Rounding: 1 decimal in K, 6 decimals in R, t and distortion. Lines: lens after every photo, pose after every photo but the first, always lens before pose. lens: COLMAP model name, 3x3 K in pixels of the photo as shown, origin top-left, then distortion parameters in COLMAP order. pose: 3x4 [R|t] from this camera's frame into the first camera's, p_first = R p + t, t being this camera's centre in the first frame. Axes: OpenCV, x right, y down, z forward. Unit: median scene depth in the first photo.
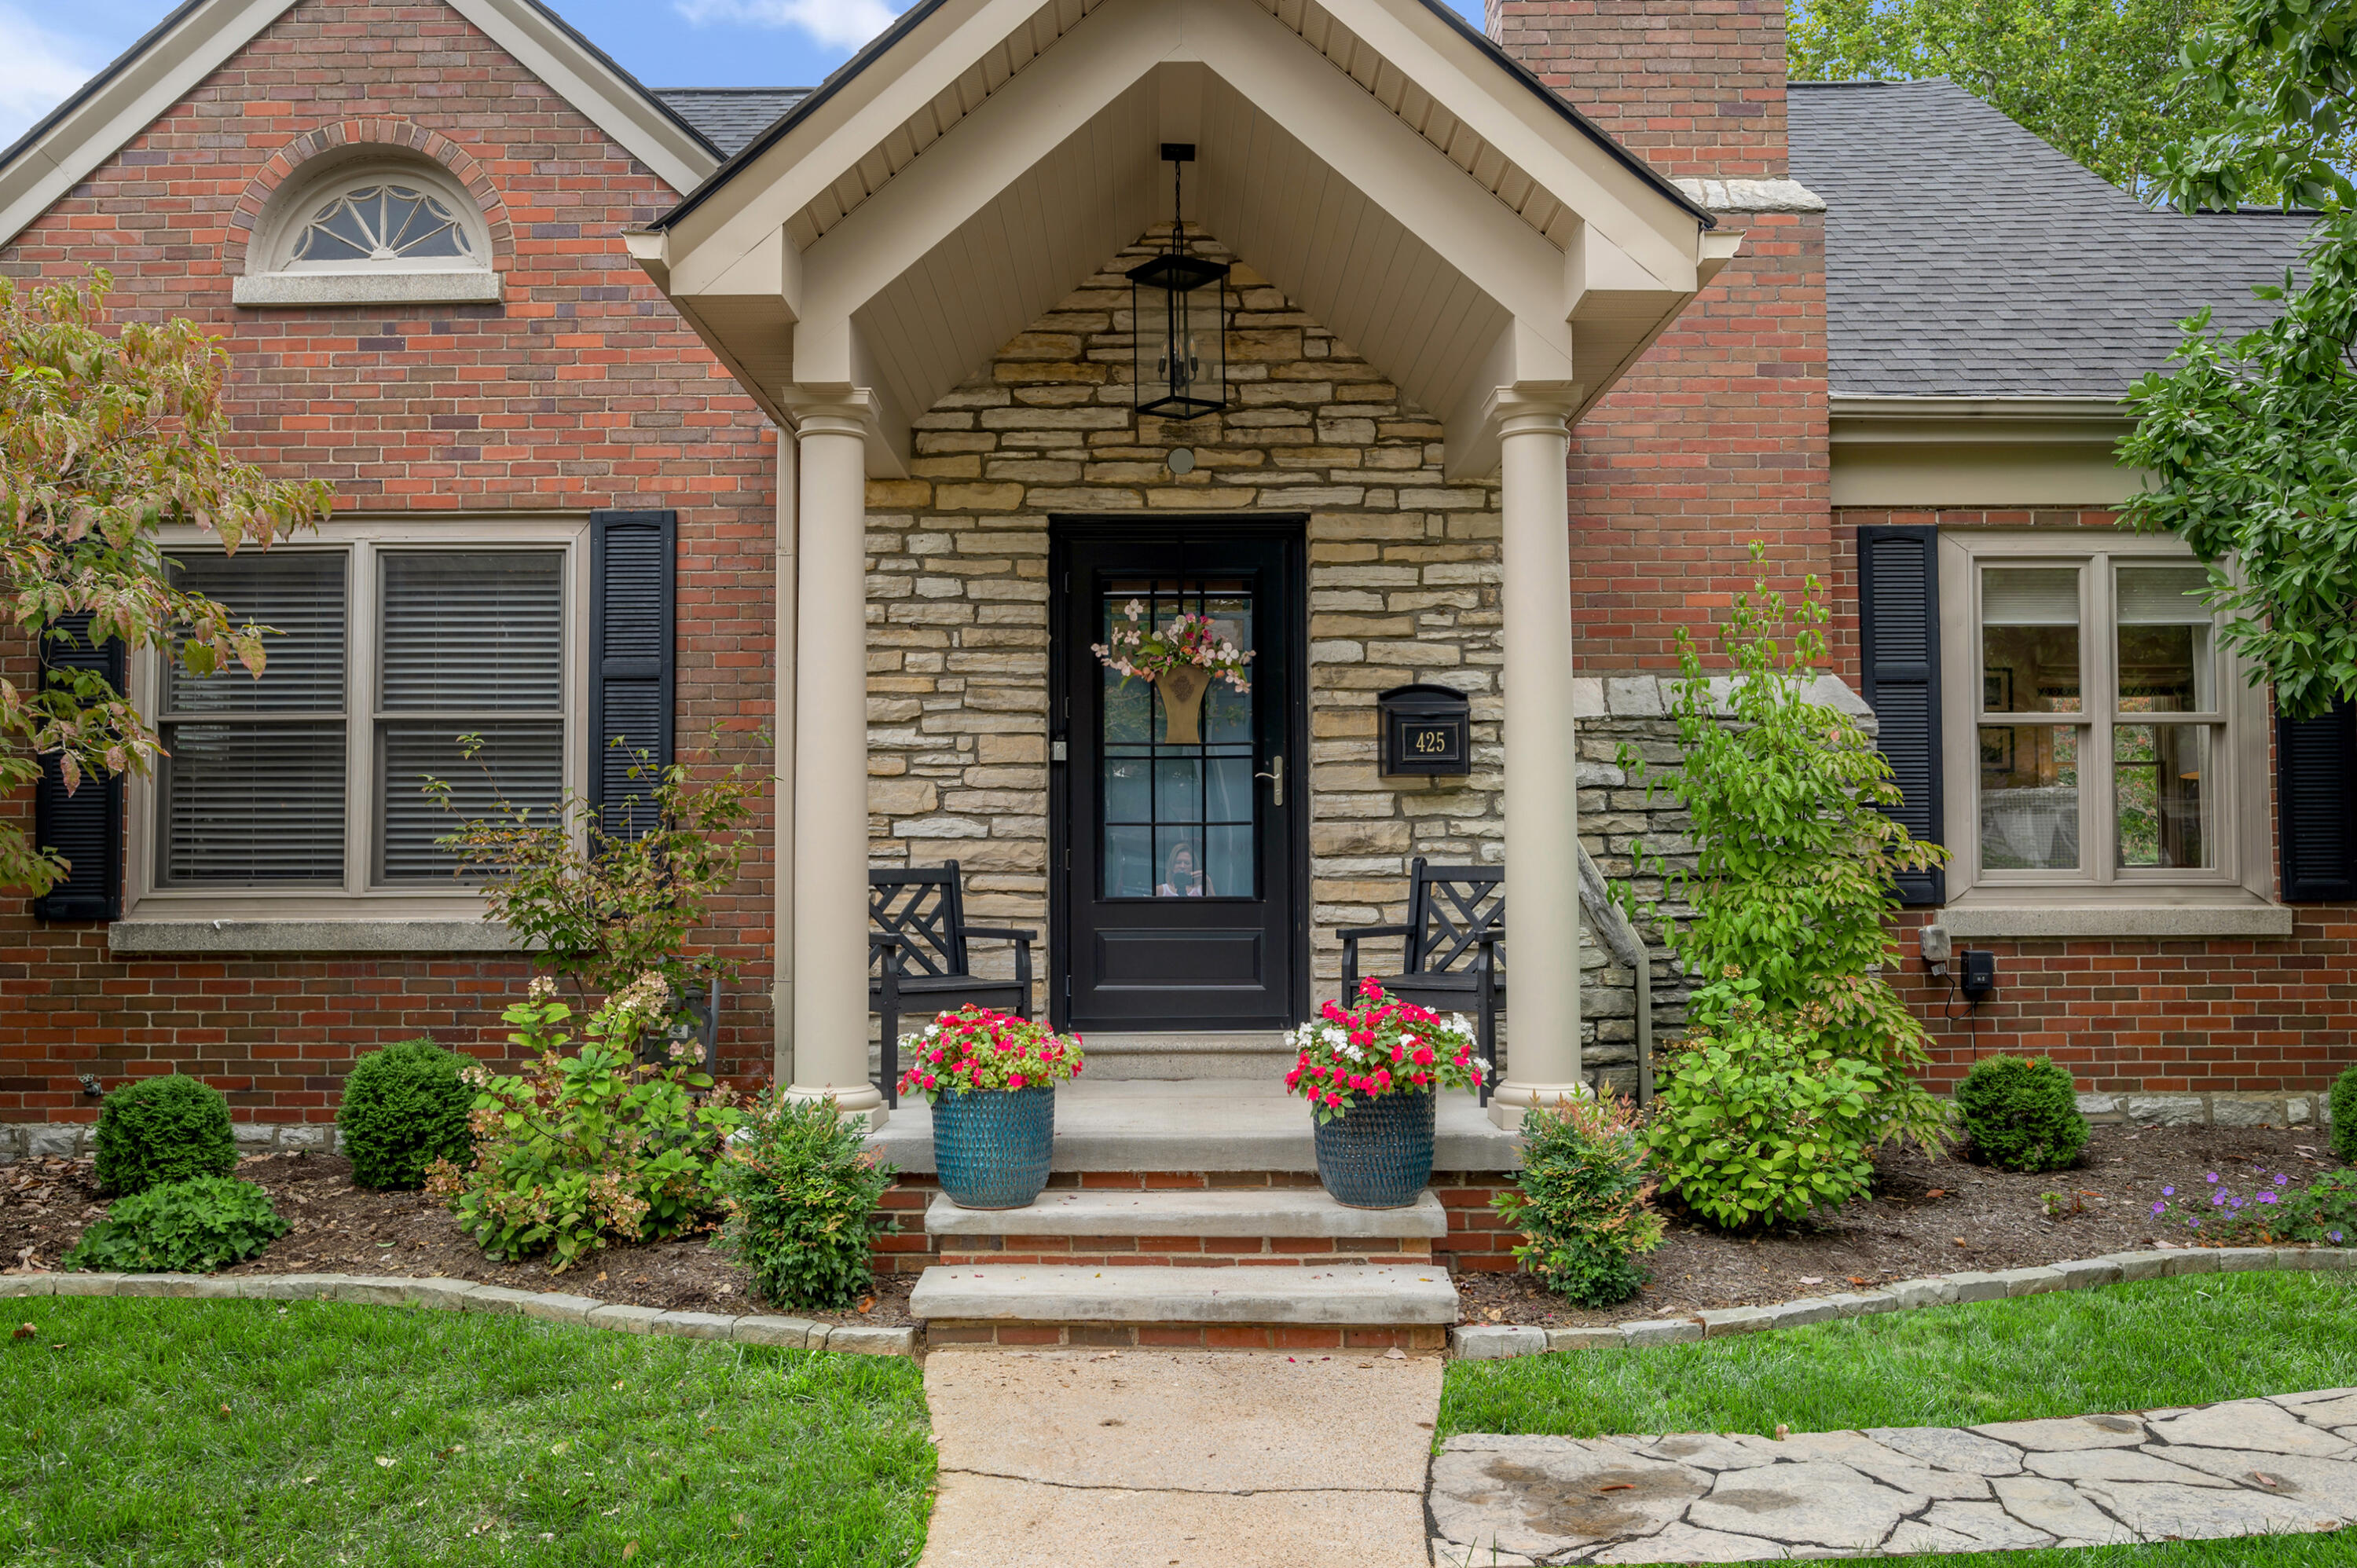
lens RADIAL K [[1864.8, 0, 1178.9], [0, 1864.8, 772.1], [0, 0, 1]] dist [-0.016294, -0.002672]
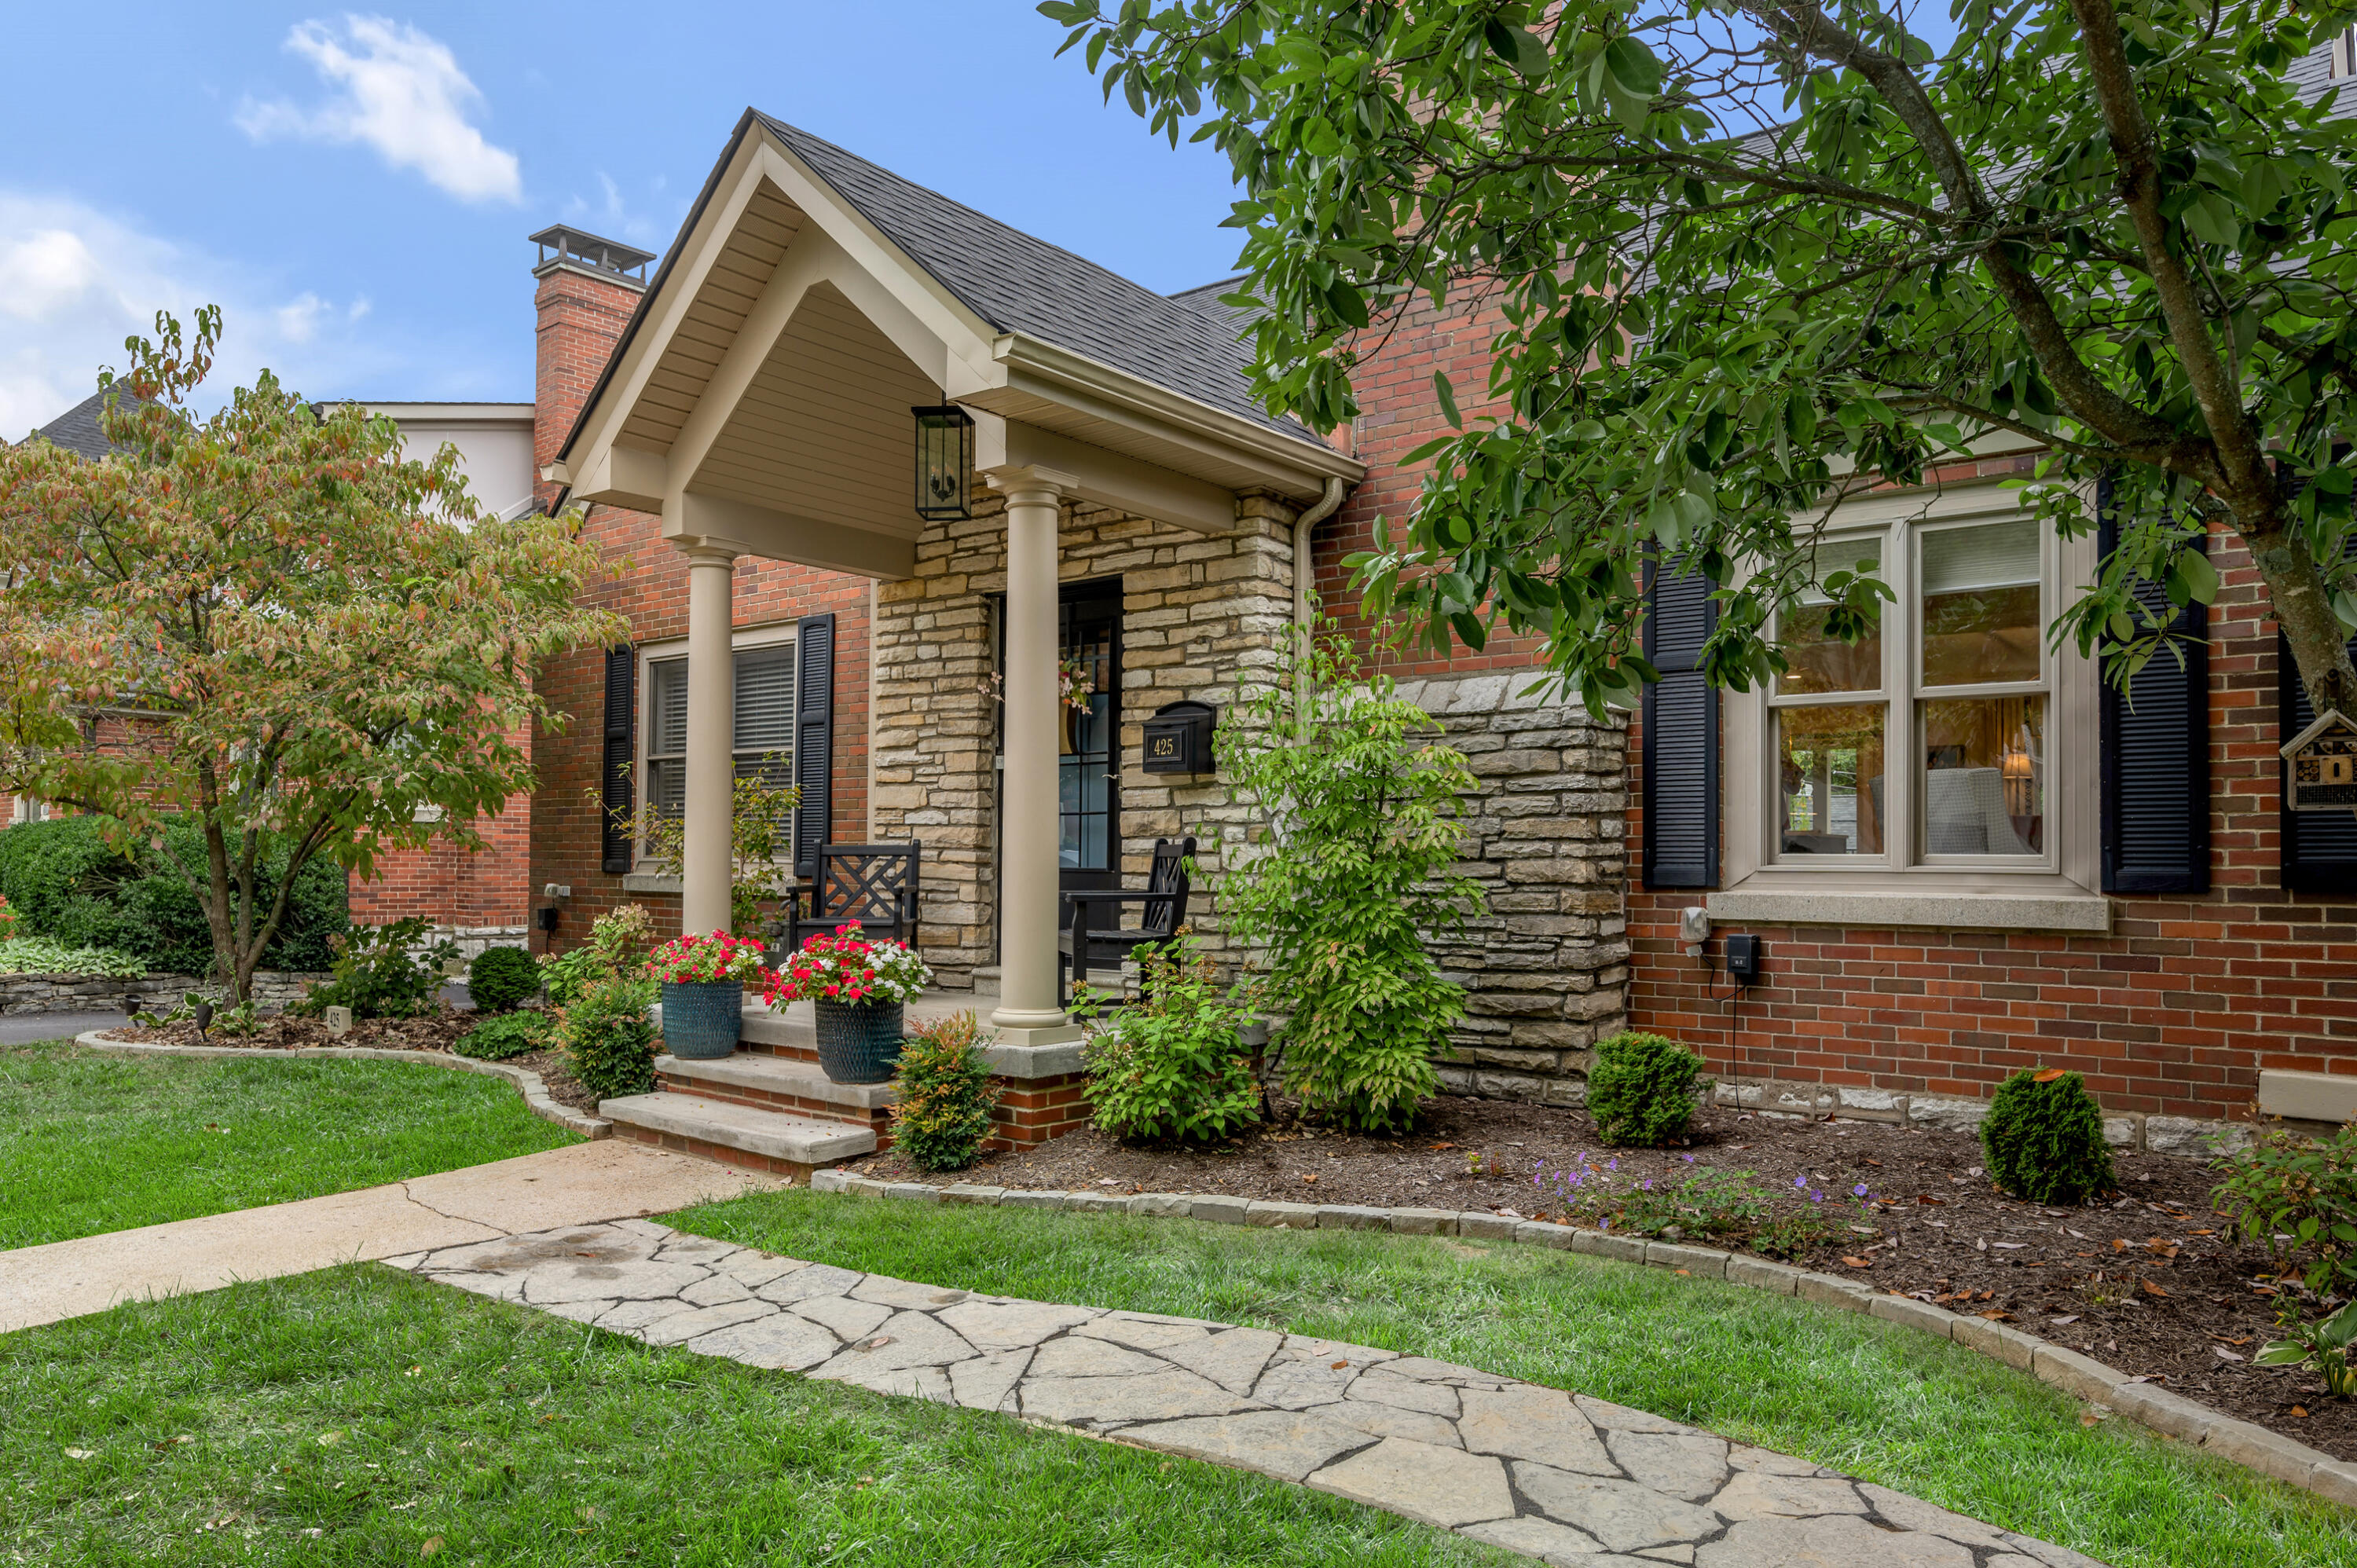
lens RADIAL K [[1494.6, 0, 1180.3], [0, 1494.6, 808.6], [0, 0, 1]] dist [-0.011666, -0.002128]
pose [[0.797059, -0.010592, -0.603809, 0.730277], [0.019579, 0.999774, 0.008307, 0.016981], [0.603584, -0.018443, 0.797086, 0.192090]]
